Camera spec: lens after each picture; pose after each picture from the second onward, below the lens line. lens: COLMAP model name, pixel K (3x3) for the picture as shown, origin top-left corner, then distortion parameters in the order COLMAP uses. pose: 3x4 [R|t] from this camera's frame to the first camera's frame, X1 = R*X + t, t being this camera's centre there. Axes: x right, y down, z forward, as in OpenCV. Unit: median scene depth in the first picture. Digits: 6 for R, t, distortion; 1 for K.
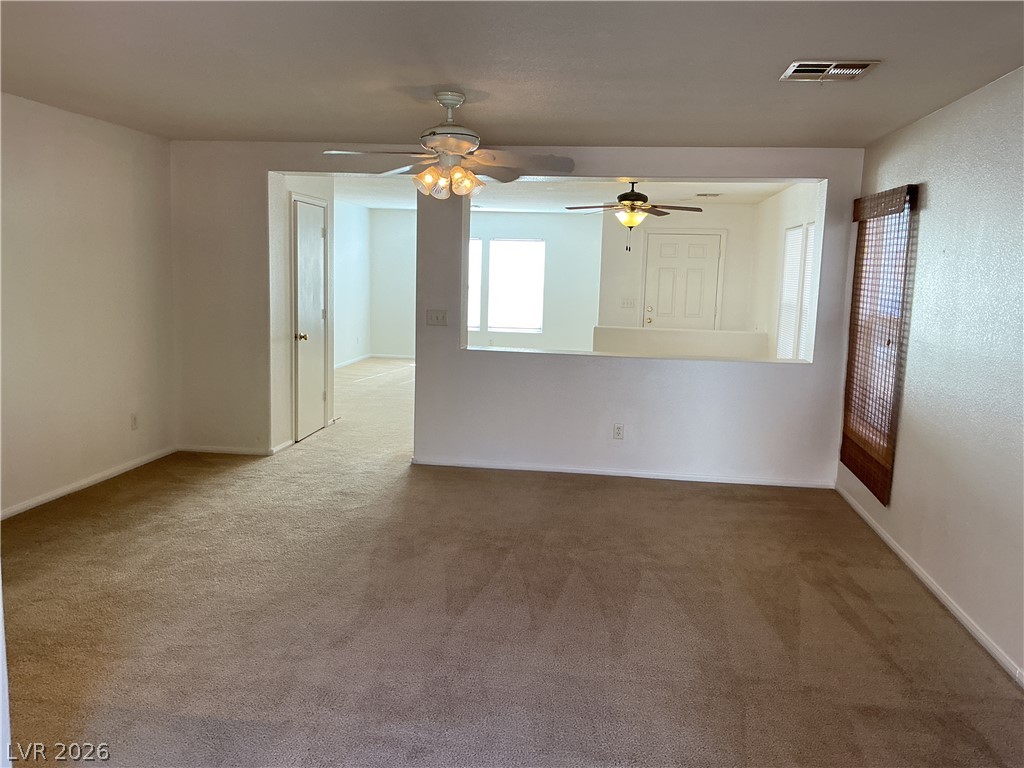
lens RADIAL K [[871.2, 0, 512.0], [0, 871.2, 384.0], [0, 0, 1]] dist [0.128877, -0.212725]
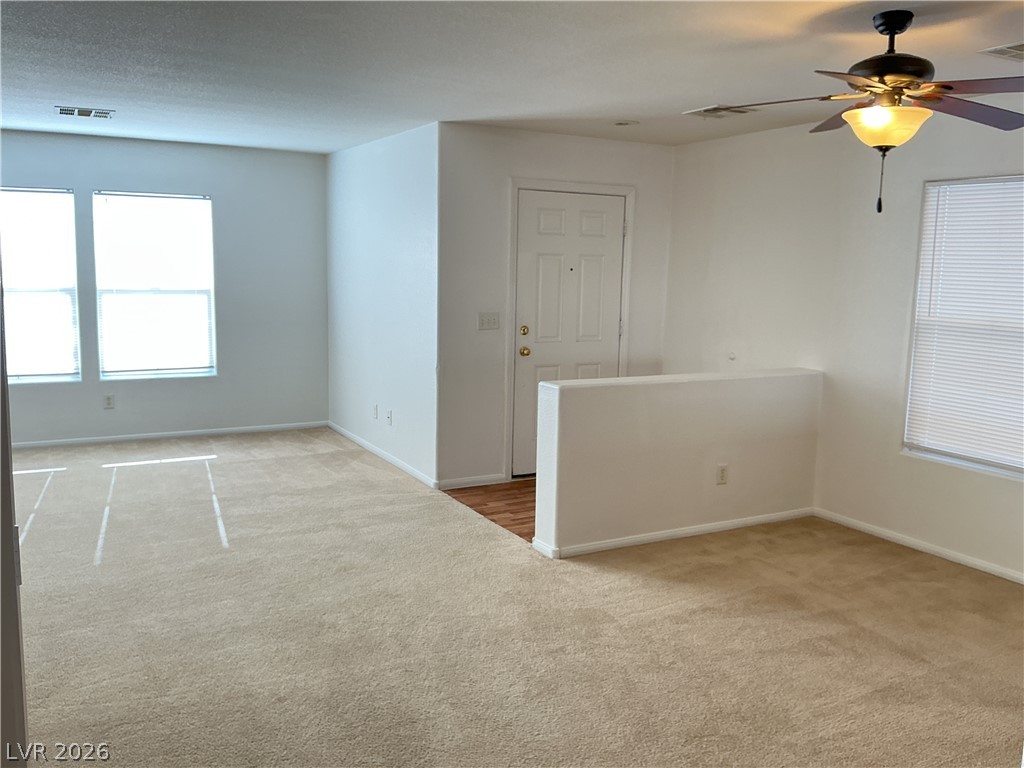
lens RADIAL K [[871.2, 0, 512.0], [0, 871.2, 384.0], [0, 0, 1]] dist [0.128877, -0.212725]
pose [[0.807215, -0.095361, 0.582503, -0.163309], [0.081368, 0.995419, 0.050202, -0.080499], [-0.584622, 0.006873, 0.811277, 0.572118]]
